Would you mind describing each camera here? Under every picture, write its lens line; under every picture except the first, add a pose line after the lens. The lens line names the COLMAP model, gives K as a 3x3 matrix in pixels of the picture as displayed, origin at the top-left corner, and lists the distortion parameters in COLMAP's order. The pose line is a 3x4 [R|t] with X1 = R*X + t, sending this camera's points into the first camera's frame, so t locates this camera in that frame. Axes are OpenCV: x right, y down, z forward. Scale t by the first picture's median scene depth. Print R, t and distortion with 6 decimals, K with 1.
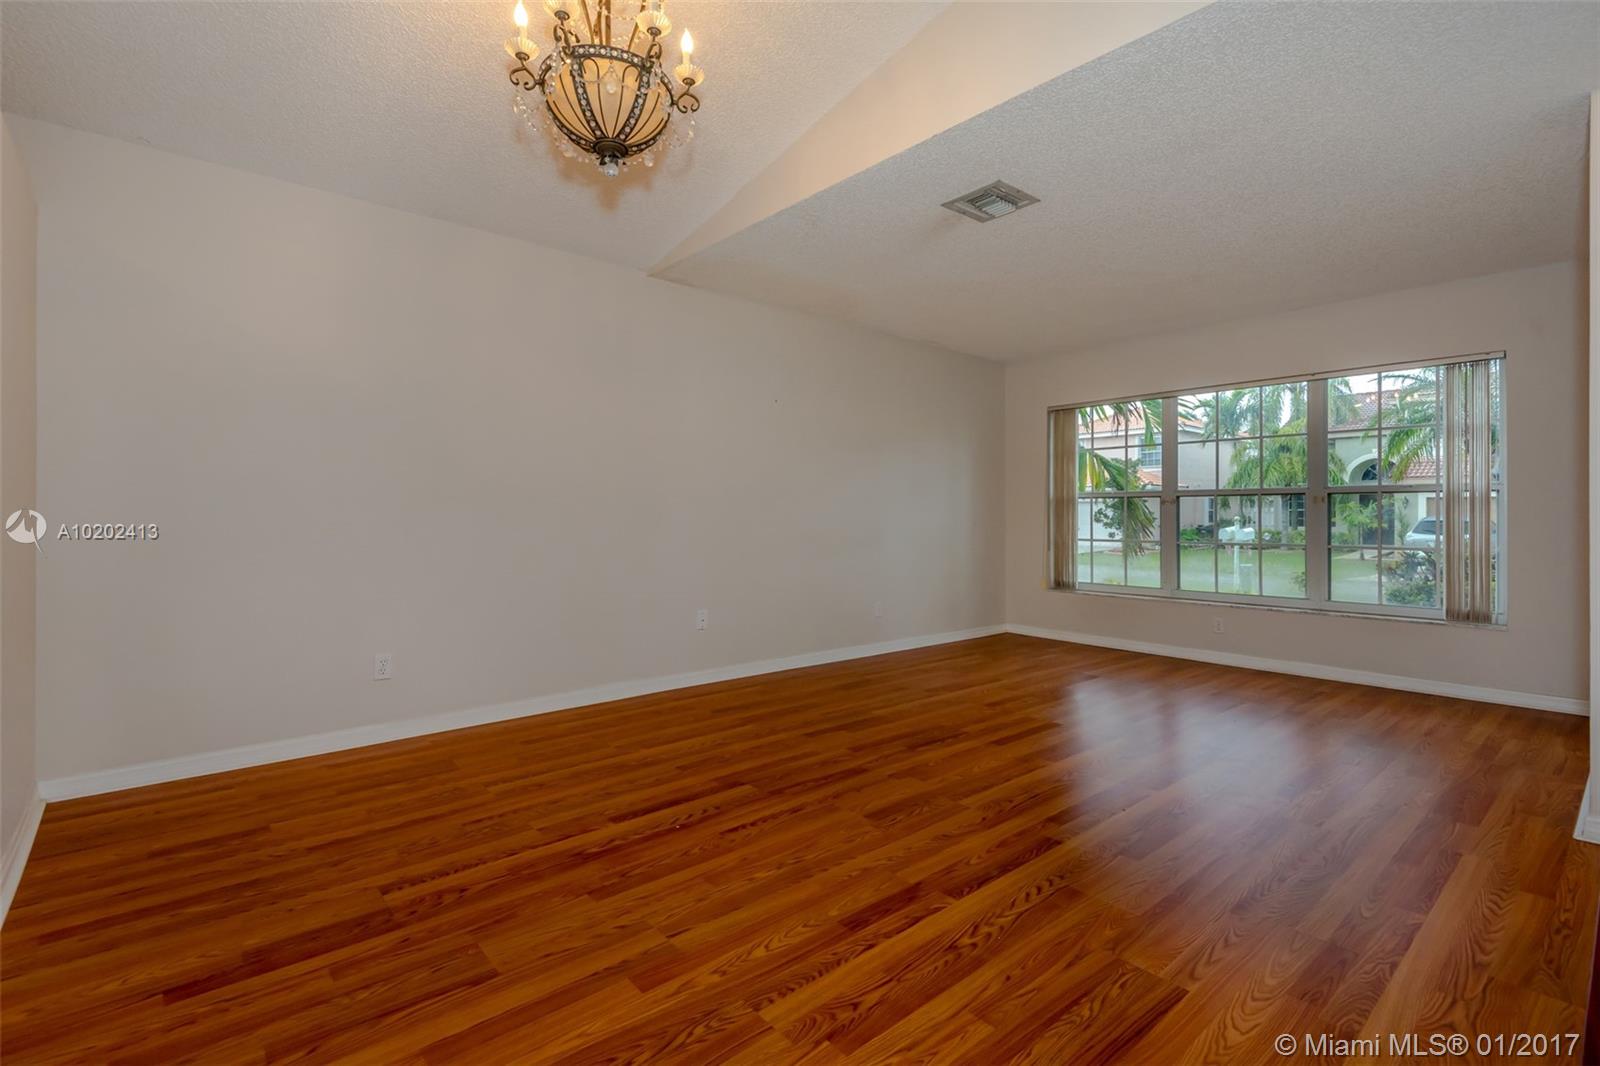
lens RADIAL K [[740.9, 0, 804.6], [0, 740.9, 504.3], [0, 0, 1]] dist [0.013005, -0.001509]
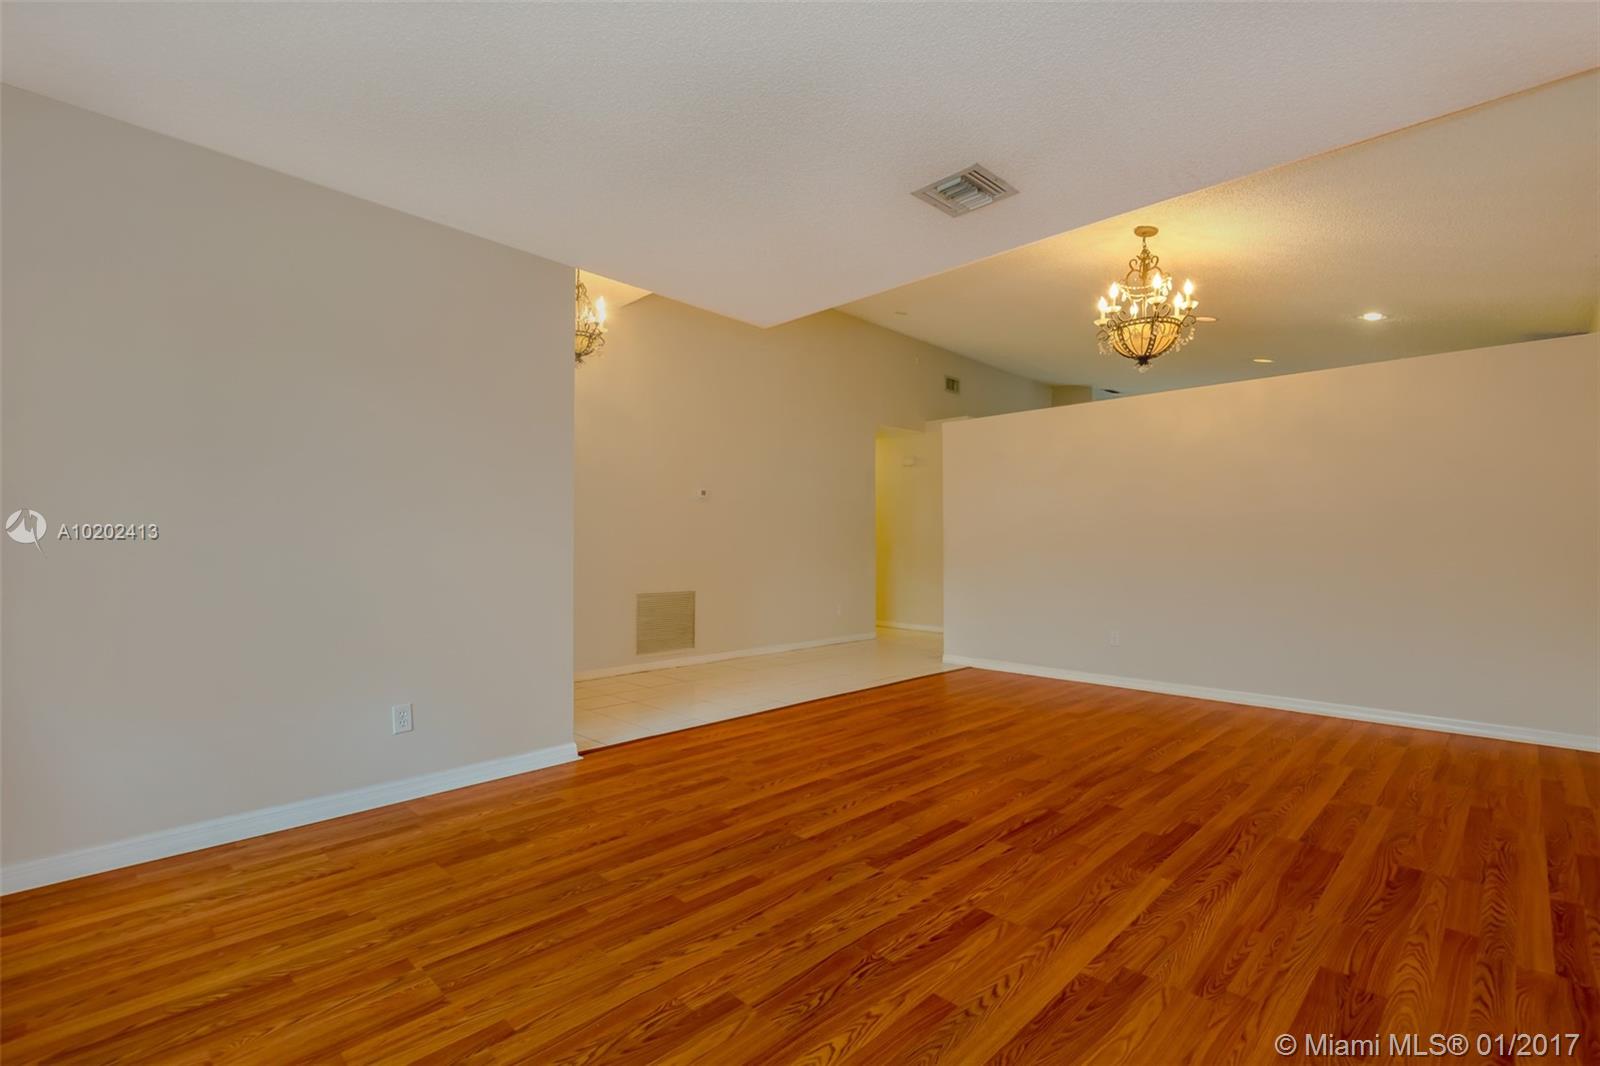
lens RADIAL K [[734.7, 0, 799.7], [0, 734.7, 561.6], [0, 0, 1]] dist [0.002442, 0.000425]
pose [[-0.997268, -0.008723, -0.073352, 0.682123], [-0.009660, 0.999876, 0.012429, 0.029956], [0.073235, 0.013104, -0.997229, 2.464765]]
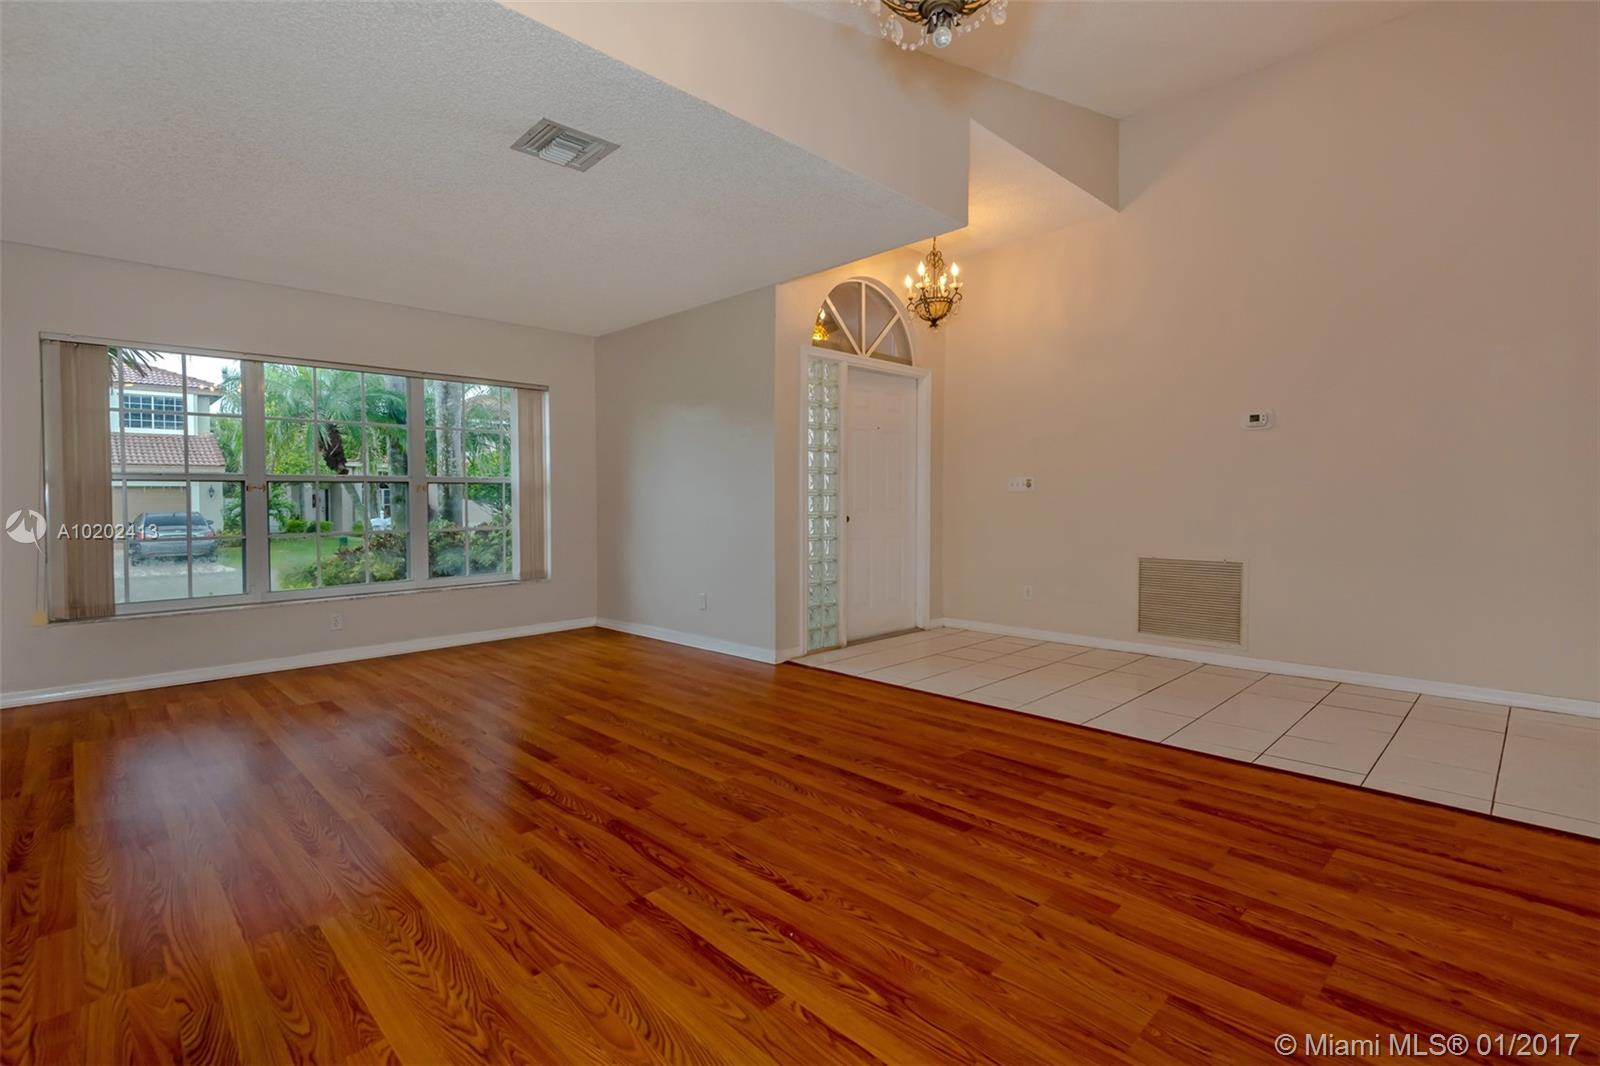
lens RADIAL K [[740.9, 0, 804.6], [0, 740.9, 504.3], [0, 0, 1]] dist [0.013005, -0.001509]
pose [[-0.059187, -0.011932, 0.998176, -0.883172], [-0.001532, 0.999928, 0.011862, 0.008335], [-0.998246, -0.000827, -0.059201, 1.026111]]
